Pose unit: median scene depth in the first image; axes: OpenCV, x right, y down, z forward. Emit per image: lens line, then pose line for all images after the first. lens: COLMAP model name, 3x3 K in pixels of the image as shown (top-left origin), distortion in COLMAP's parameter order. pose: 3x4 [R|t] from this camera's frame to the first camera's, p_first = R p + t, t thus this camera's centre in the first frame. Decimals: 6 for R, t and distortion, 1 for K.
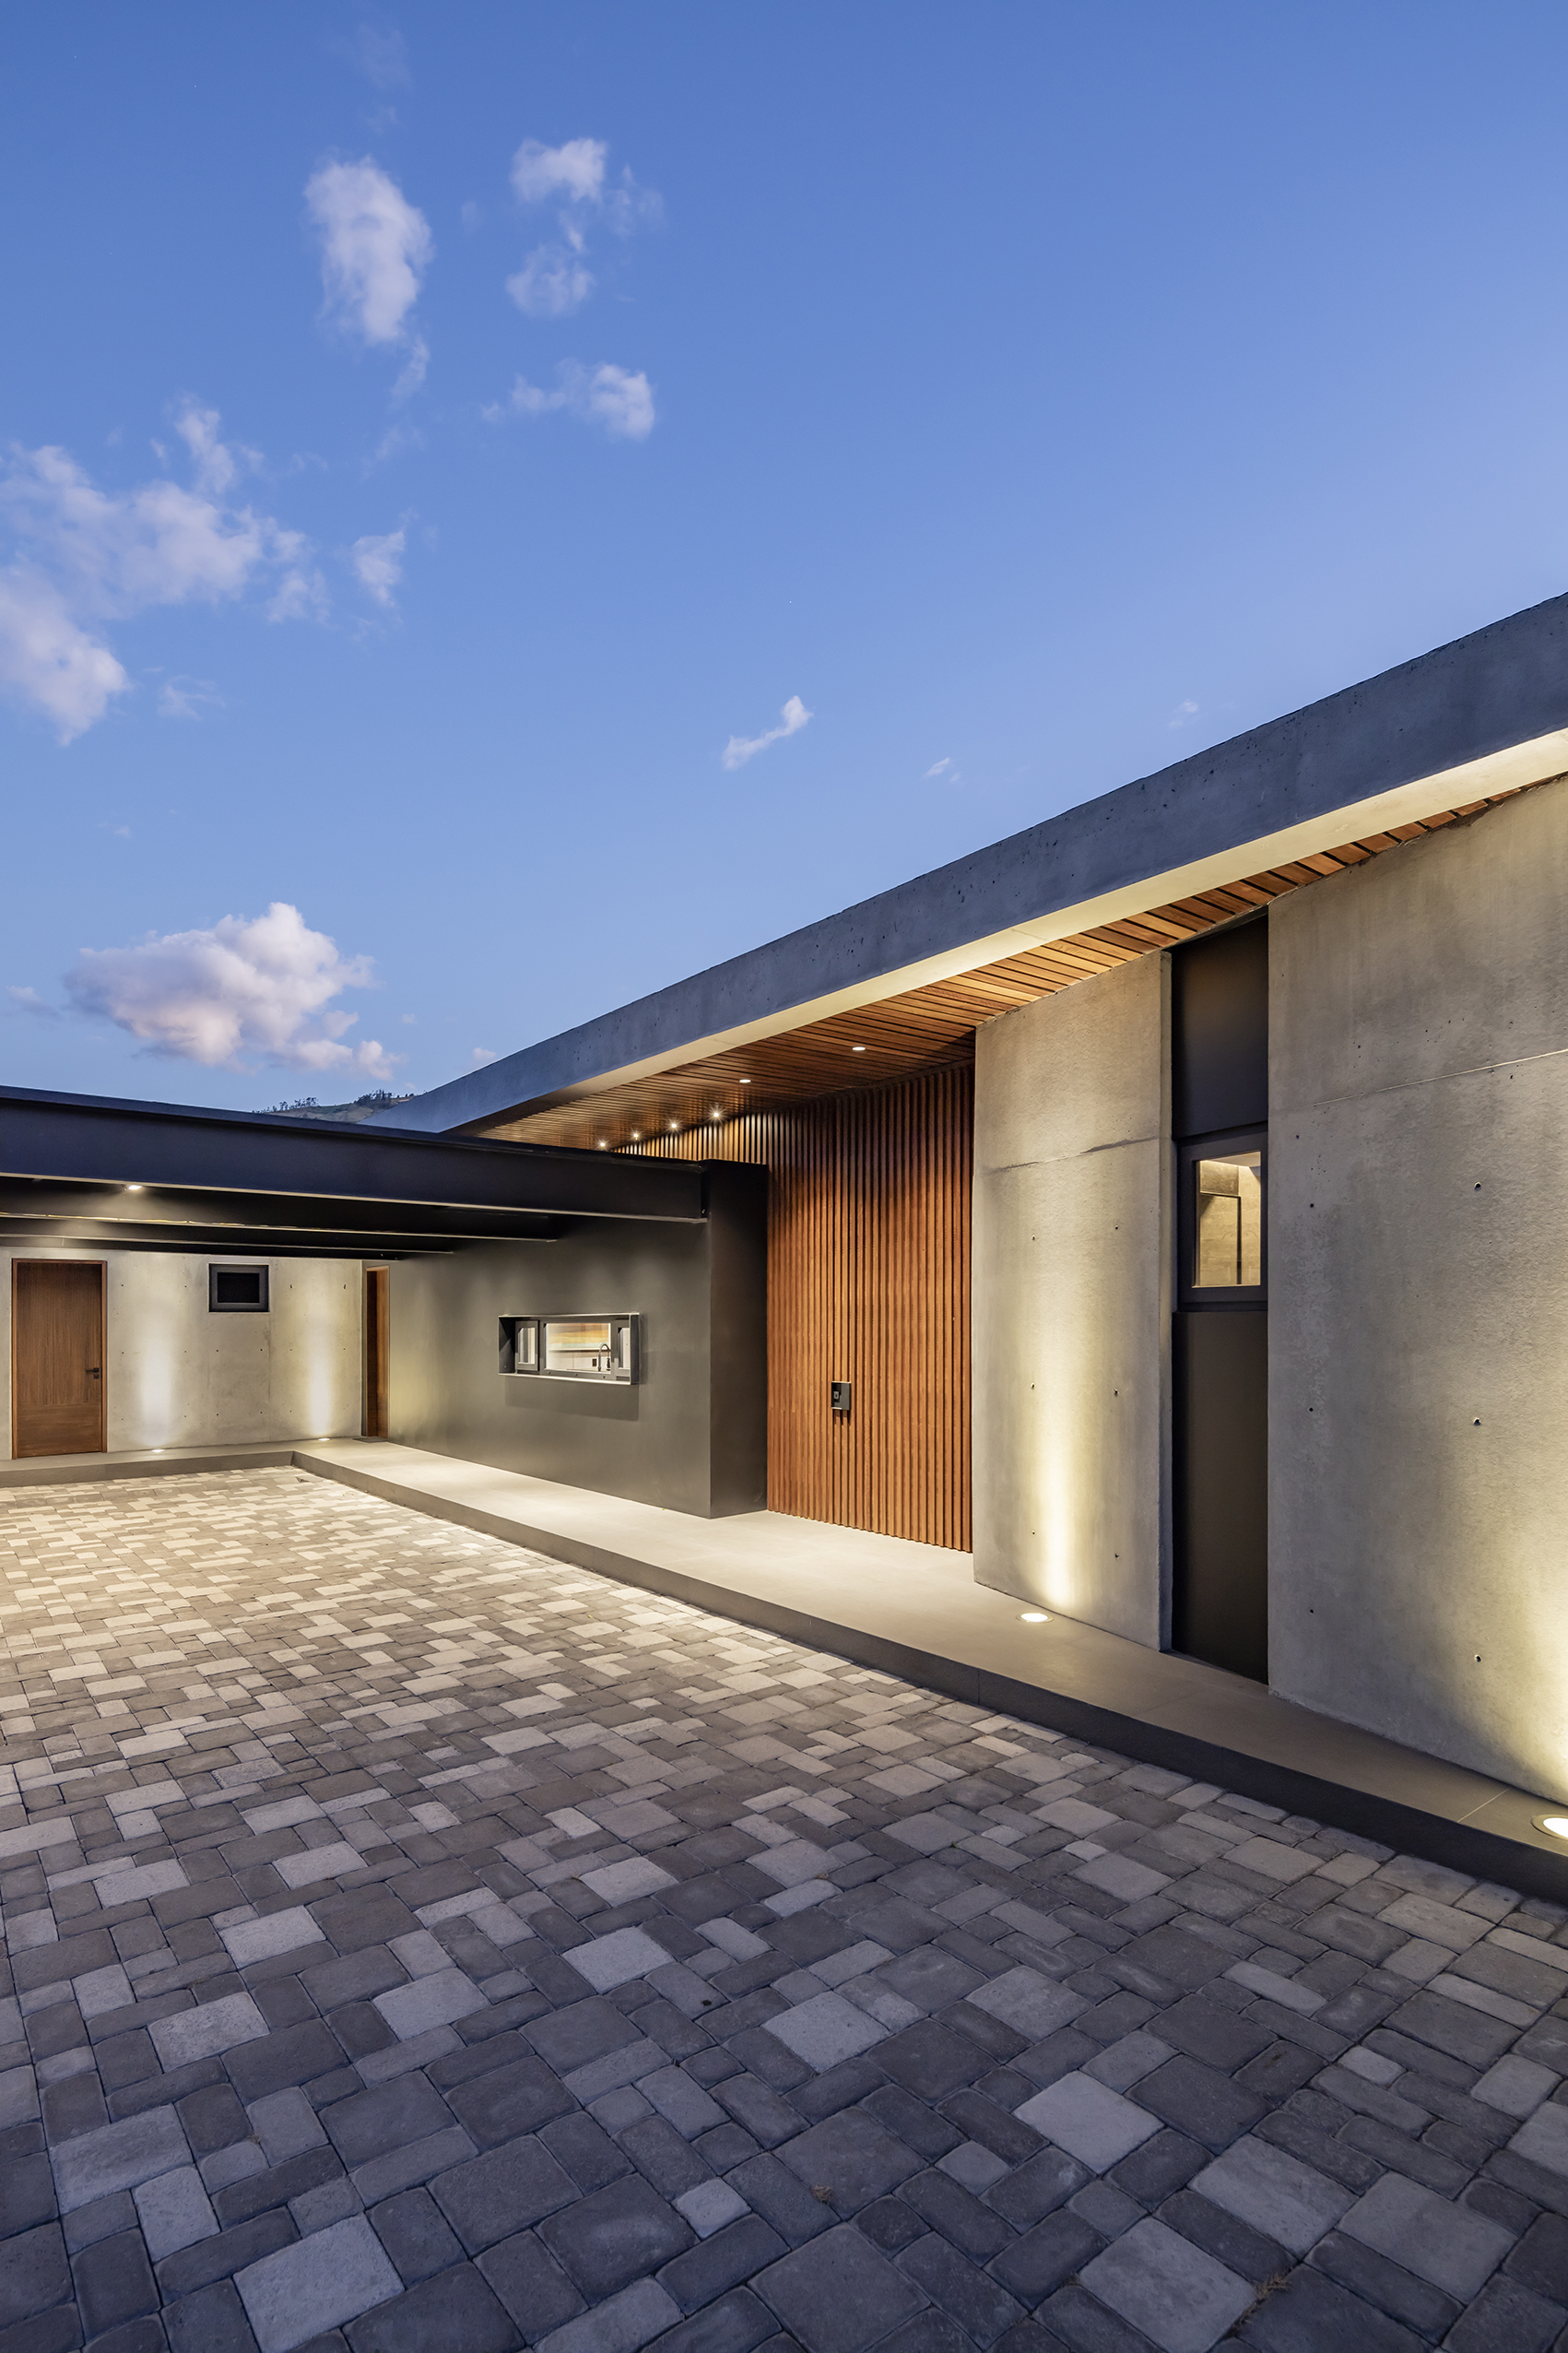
lens RADIAL K [[1131.8, 0, 786.2], [0, 1131.8, 1318.4], [0, 0, 1]] dist [0.001204, 0.000242]
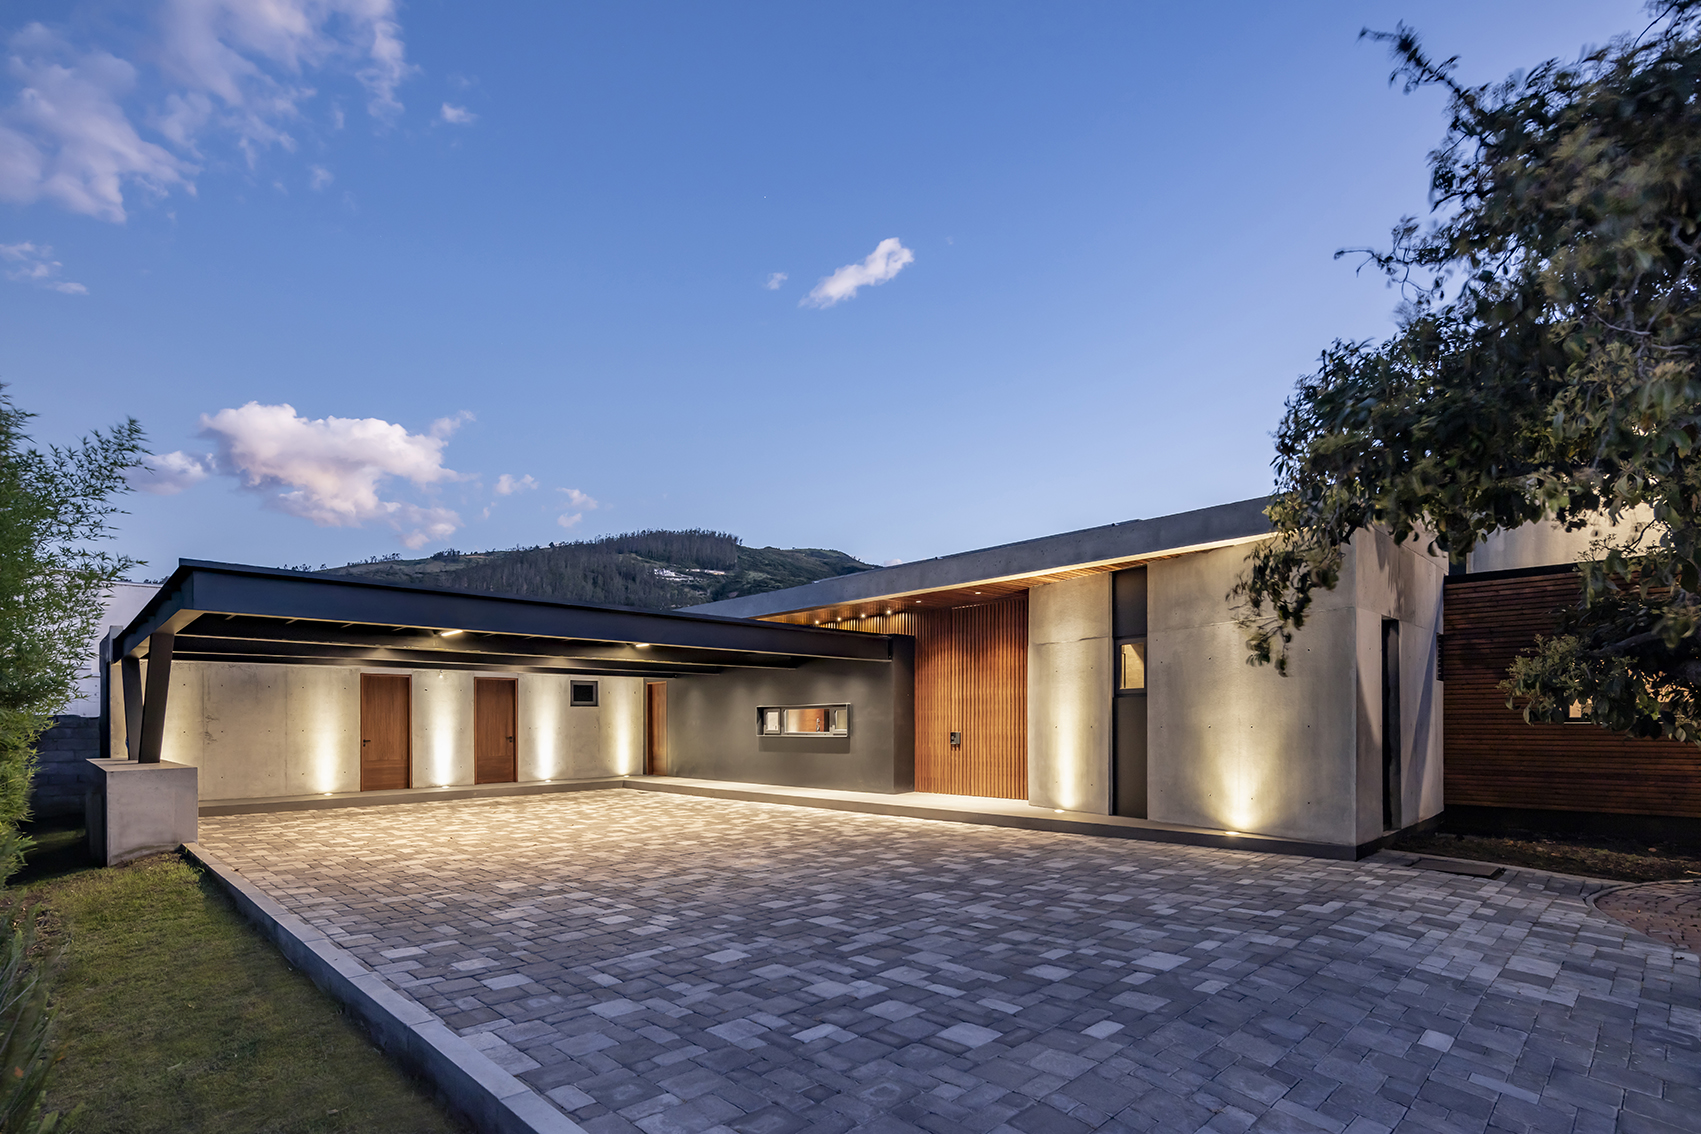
lens RADIAL K [[818.3, 0, 850.1], [0, 818.3, 725.7], [0, 0, 1]] dist [0.001204, 0.000242]
pose [[0.993672, -0.004439, 0.112229, -0.505571], [0.003633, 0.999966, 0.007386, 0.043985], [-0.112258, -0.006932, 0.993655, -0.903564]]
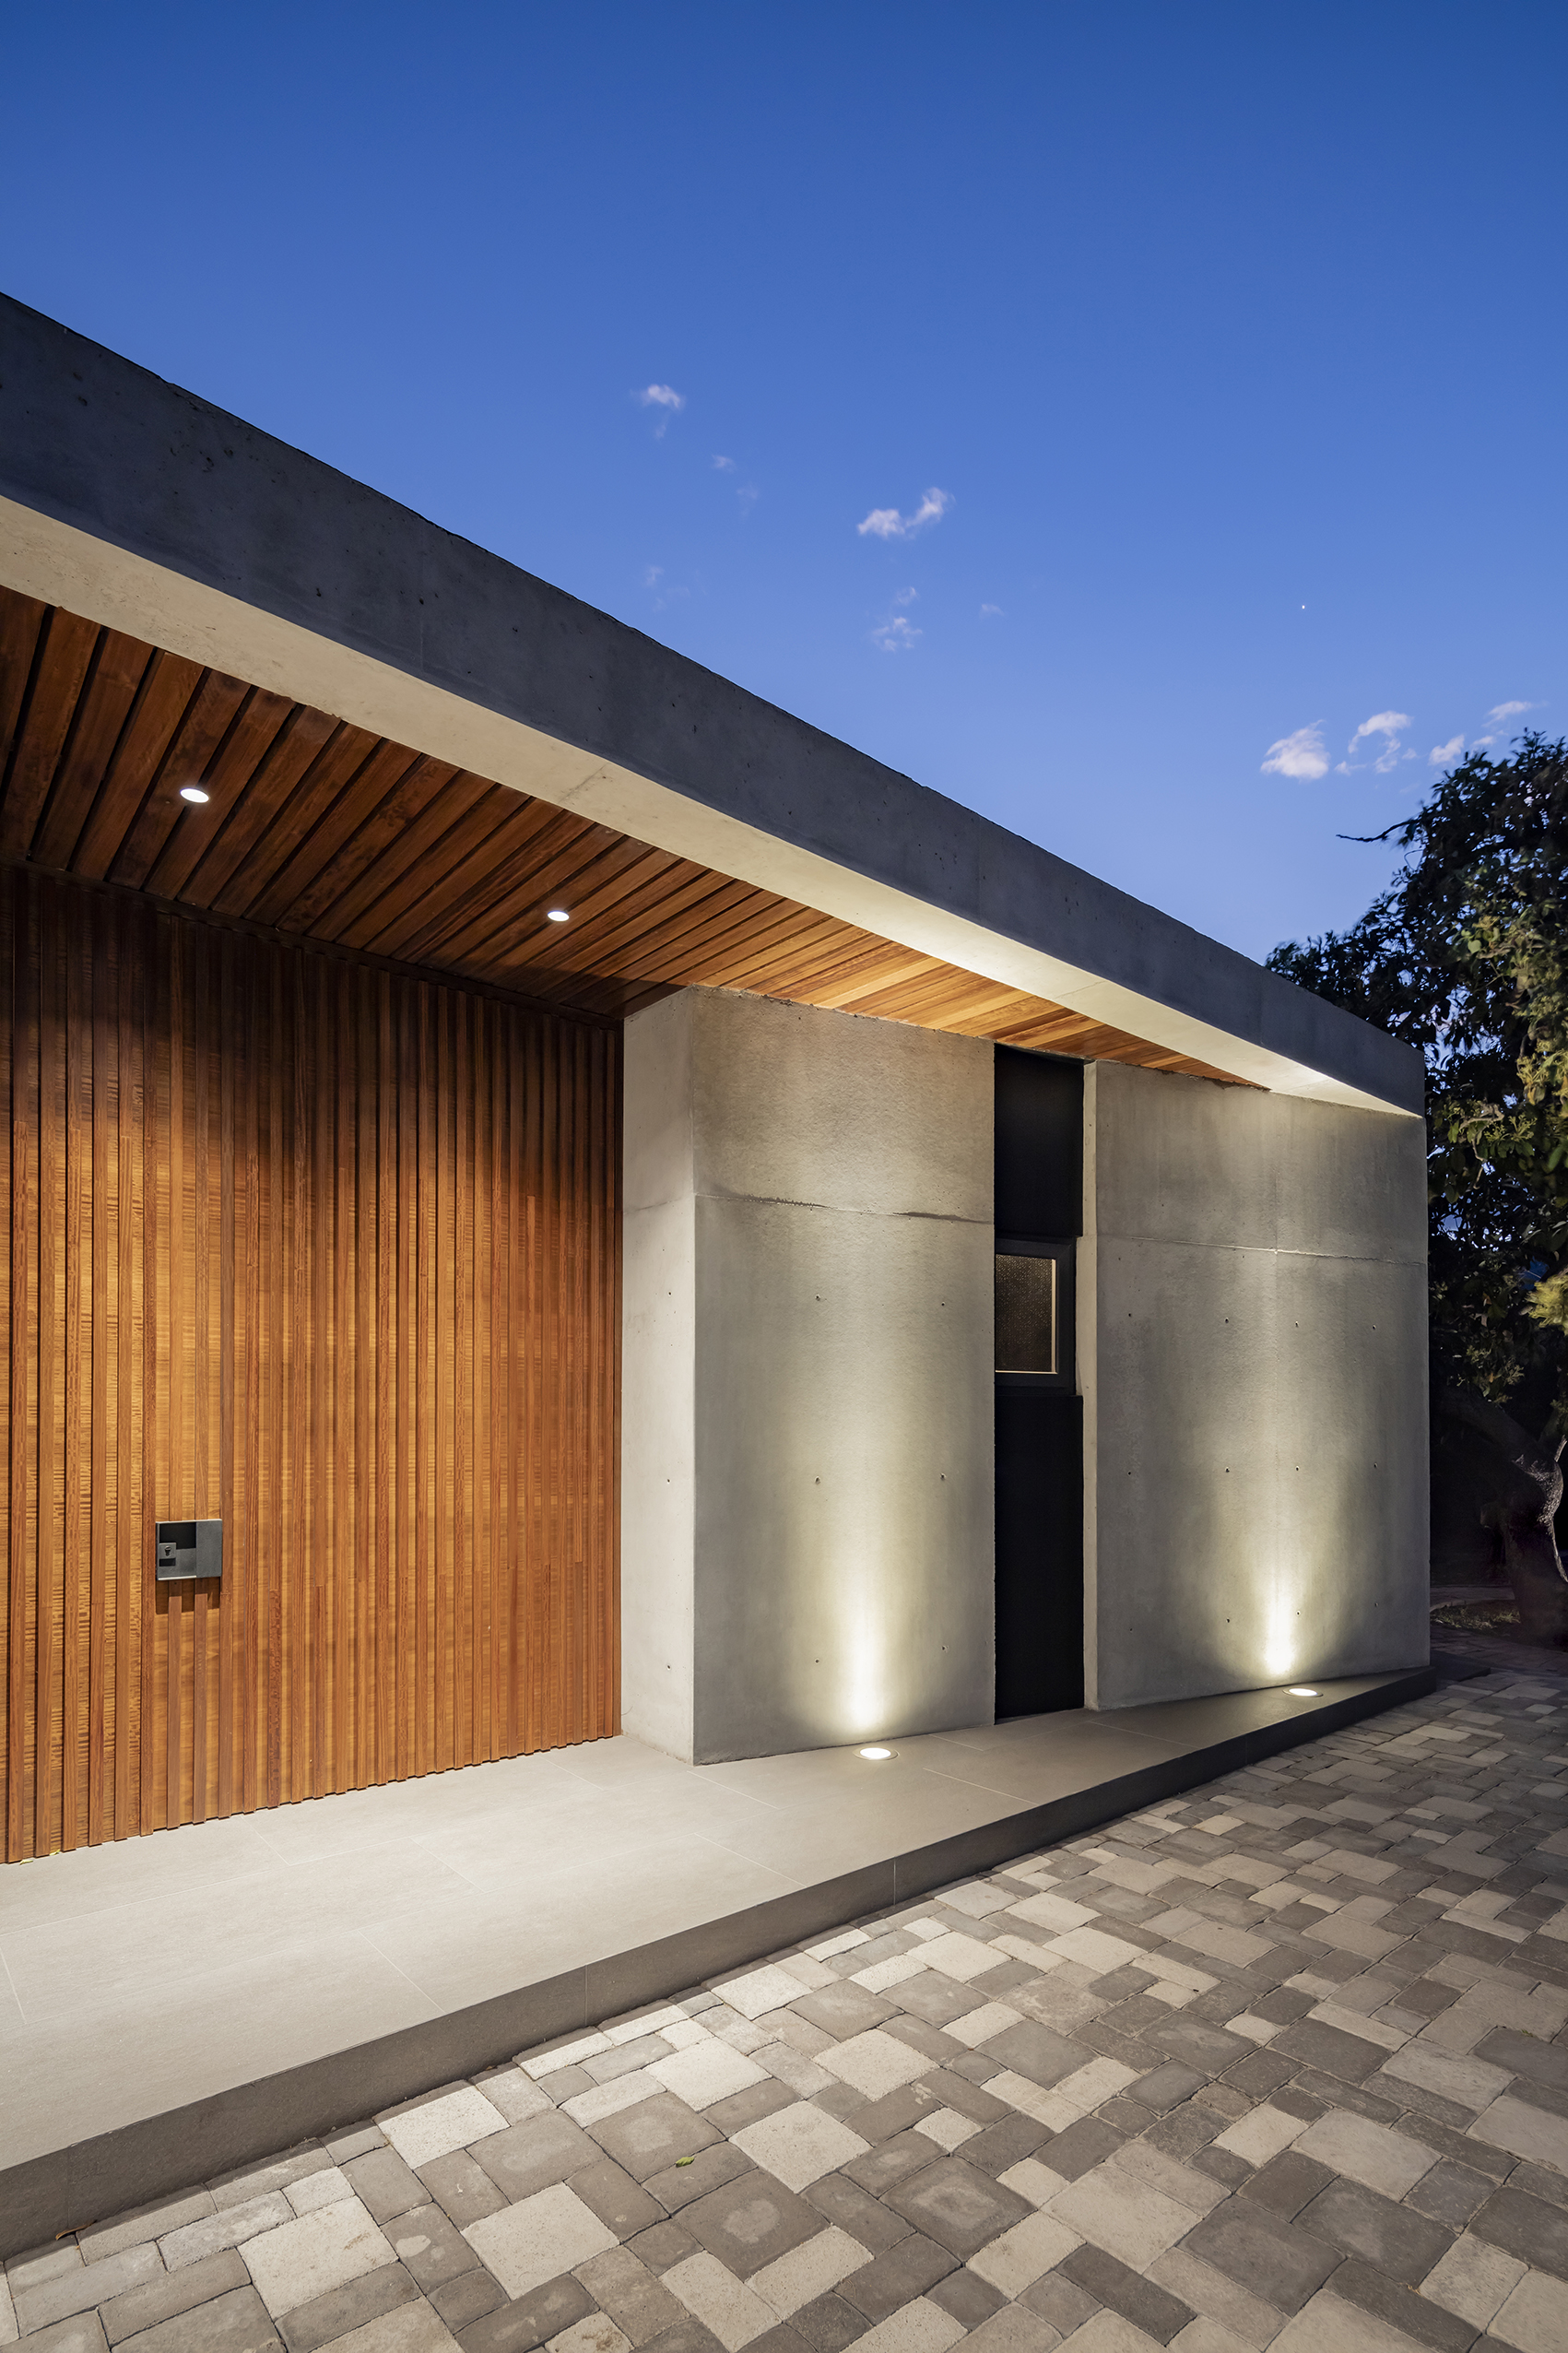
lens RADIAL K [[1122.6, 0, 789.2], [0, 1122.6, 1416.8], [0, 0, 1]] dist [0.001287, 0.000193]
pose [[-0.032154, 0.002876, 0.999479, -0.619204], [-0.007387, 0.999968, -0.003115, 0.017814], [-0.999456, -0.007483, -0.032132, 1.103991]]
